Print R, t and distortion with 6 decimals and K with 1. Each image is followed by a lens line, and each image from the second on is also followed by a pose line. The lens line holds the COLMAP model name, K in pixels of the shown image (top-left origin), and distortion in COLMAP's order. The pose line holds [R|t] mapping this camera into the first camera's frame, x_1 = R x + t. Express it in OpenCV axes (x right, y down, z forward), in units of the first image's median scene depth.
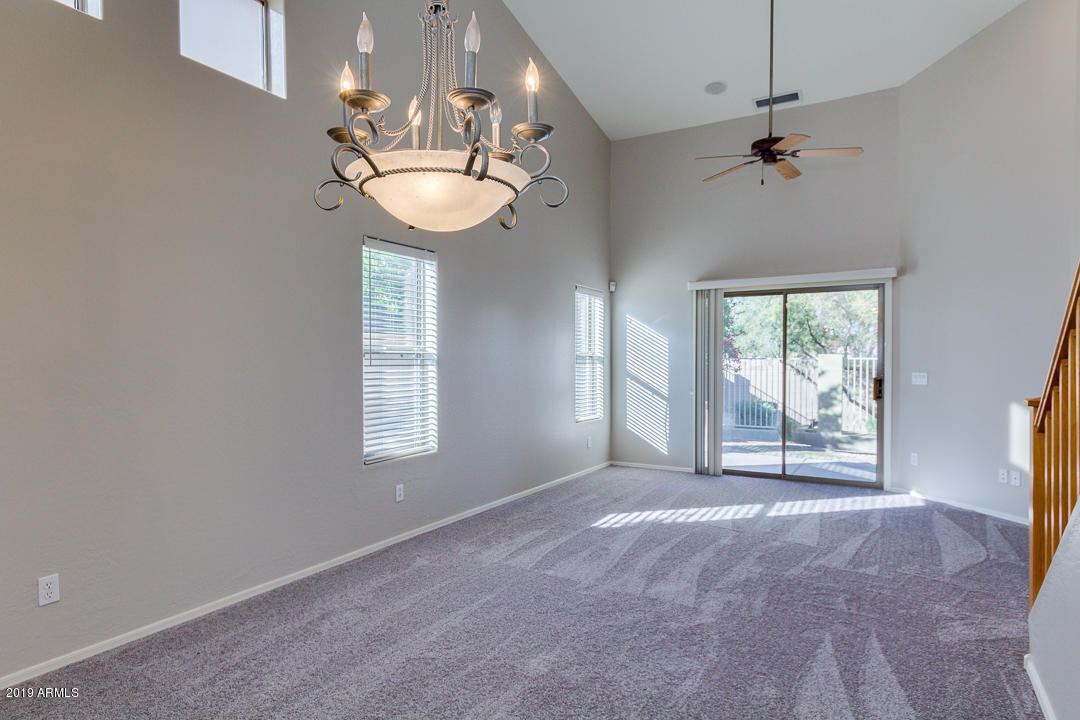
lens RADIAL K [[597.9, 0, 539.8], [0, 597.9, 367.9], [0, 0, 1]] dist [0.004301, 0.000294]
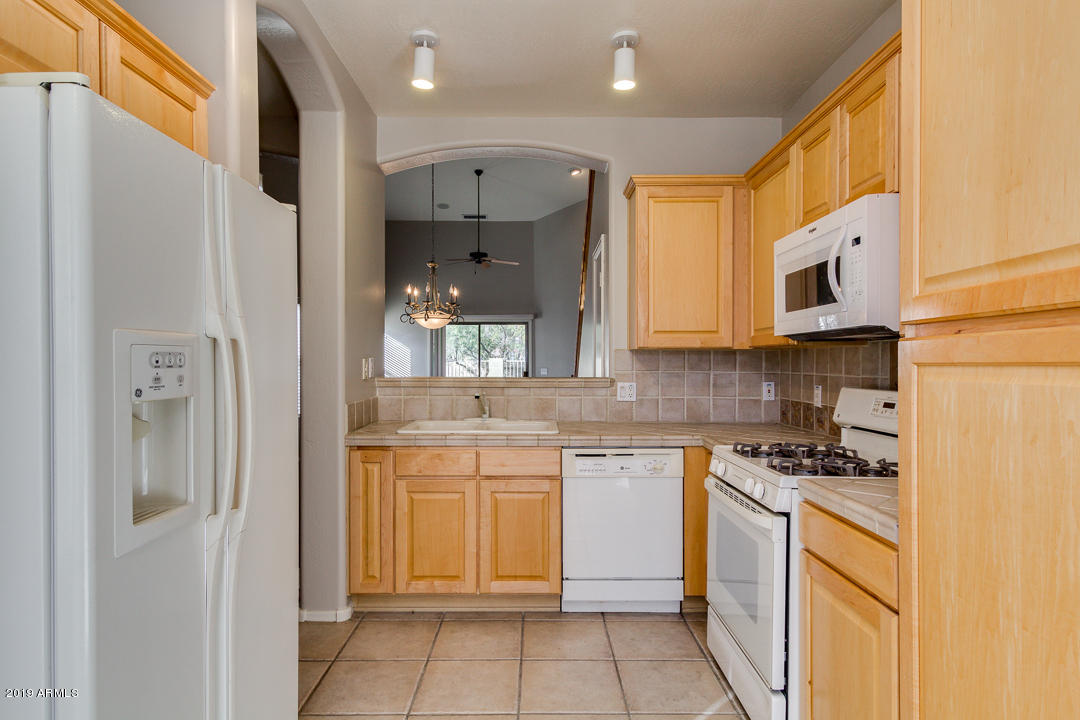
lens RADIAL K [[627.1, 0, 518.0], [0, 627.1, 365.6], [0, 0, 1]] dist [0.005248, -0.000511]
pose [[0.874702, -0.004172, 0.484644, -0.379214], [0.007898, 0.999953, -0.005647, 0.008252], [-0.484598, 0.008767, 0.874693, -0.657349]]
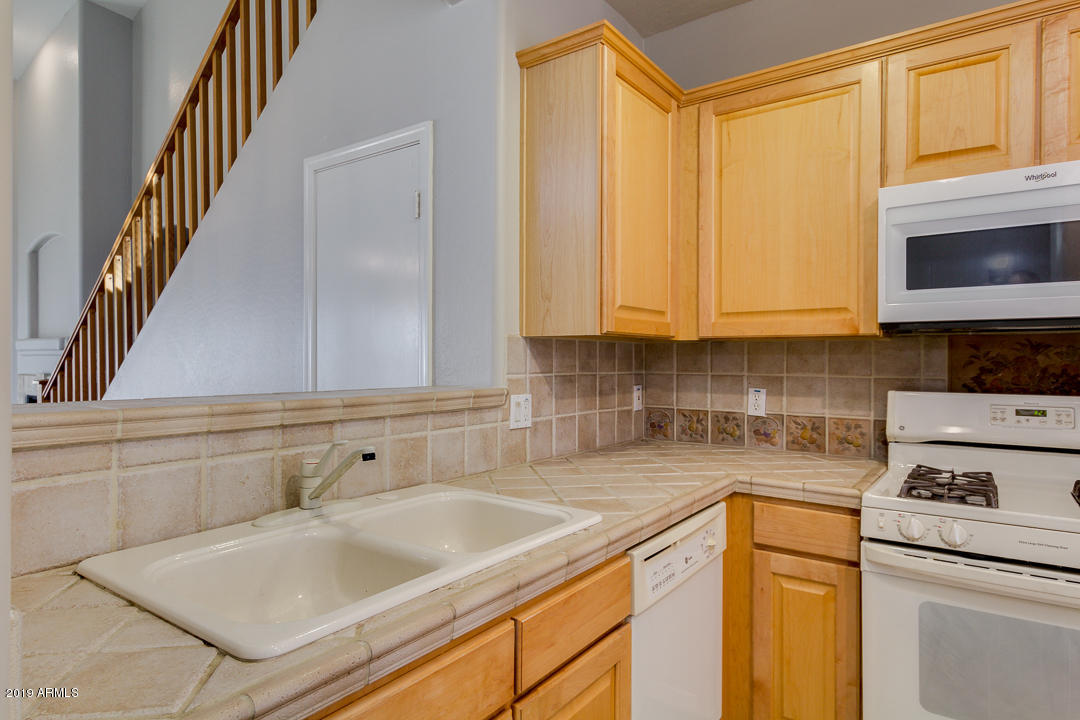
lens RADIAL K [[635.9, 0, 540.0], [0, 635.9, 360.0], [0, 0, 1]] dist [0.008963, 0.000589]
pose [[0.091920, -0.005094, 0.995753, -0.337809], [0.011009, 0.999931, 0.004099, 0.002084], [-0.995705, 0.010586, 0.091970, -0.240245]]
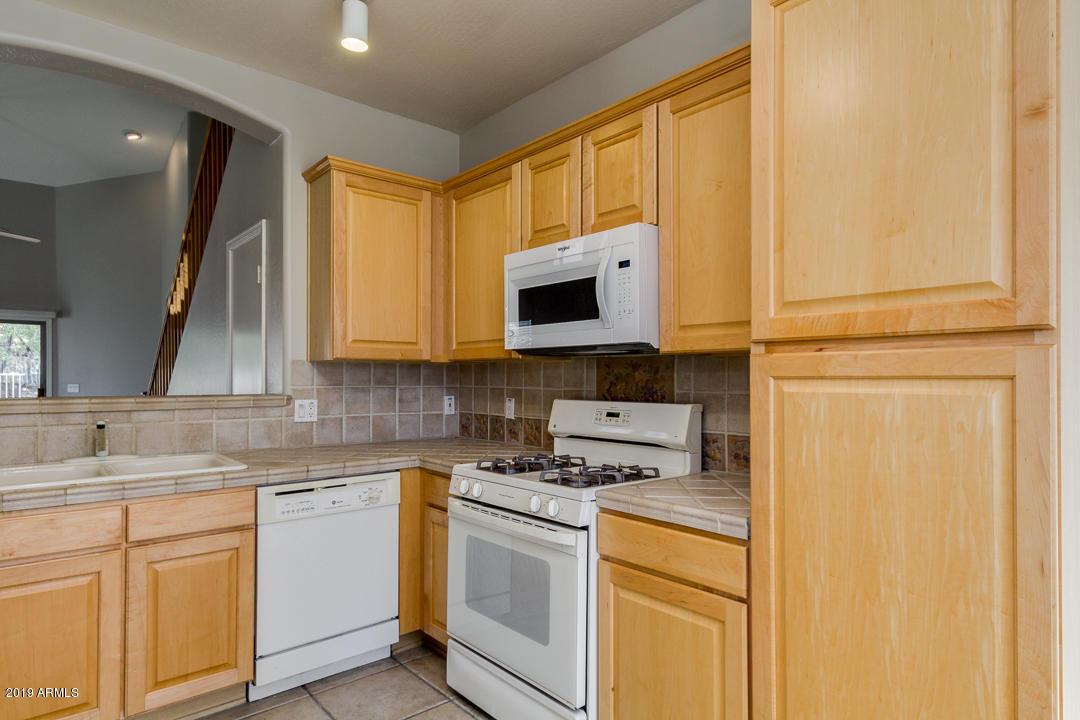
lens RADIAL K [[628.7, 0, 542.9], [0, 628.7, 373.2], [0, 0, 1]] dist [0.015756, -0.000466]
pose [[0.322957, 0.004624, 0.946402, -0.414933], [0.011369, 0.999897, -0.008765, 0.007127], [-0.946345, 0.013590, 0.322871, -0.531968]]
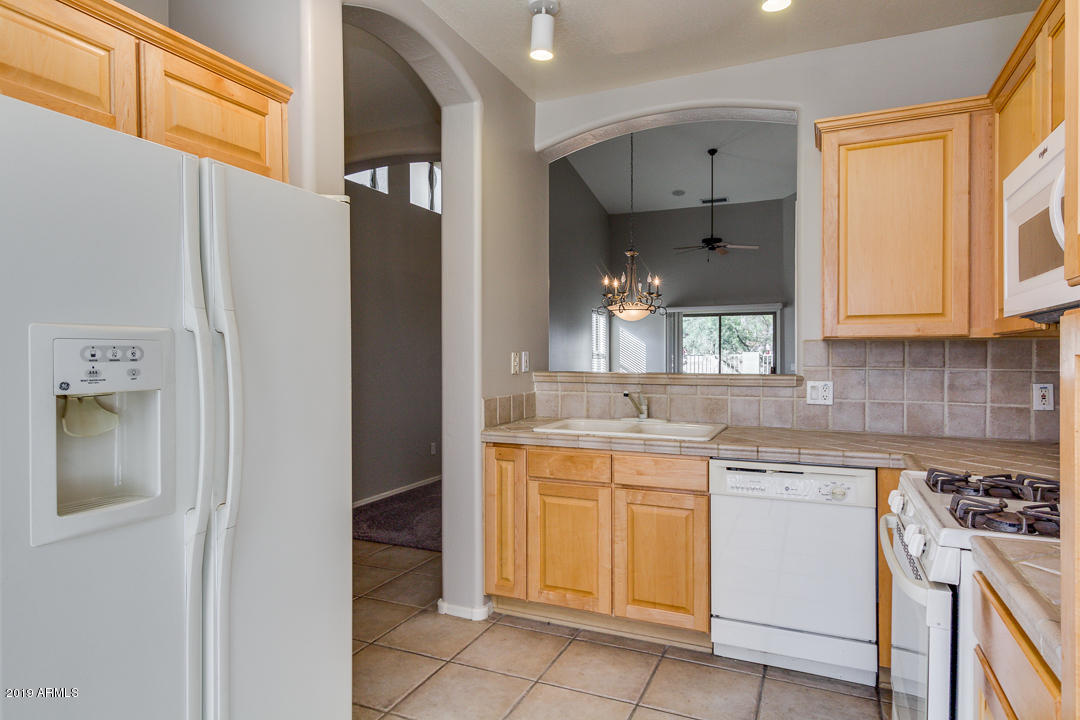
lens RADIAL K [[621.6, 0, 523.0], [0, 621.6, 358.9], [0, 0, 1]] dist [0.012614, 0.001000]
pose [[0.996330, -0.002560, 0.085562, -0.269557], [0.003397, 0.999948, -0.009634, 0.008503], [-0.085532, 0.009890, 0.996286, -0.640748]]
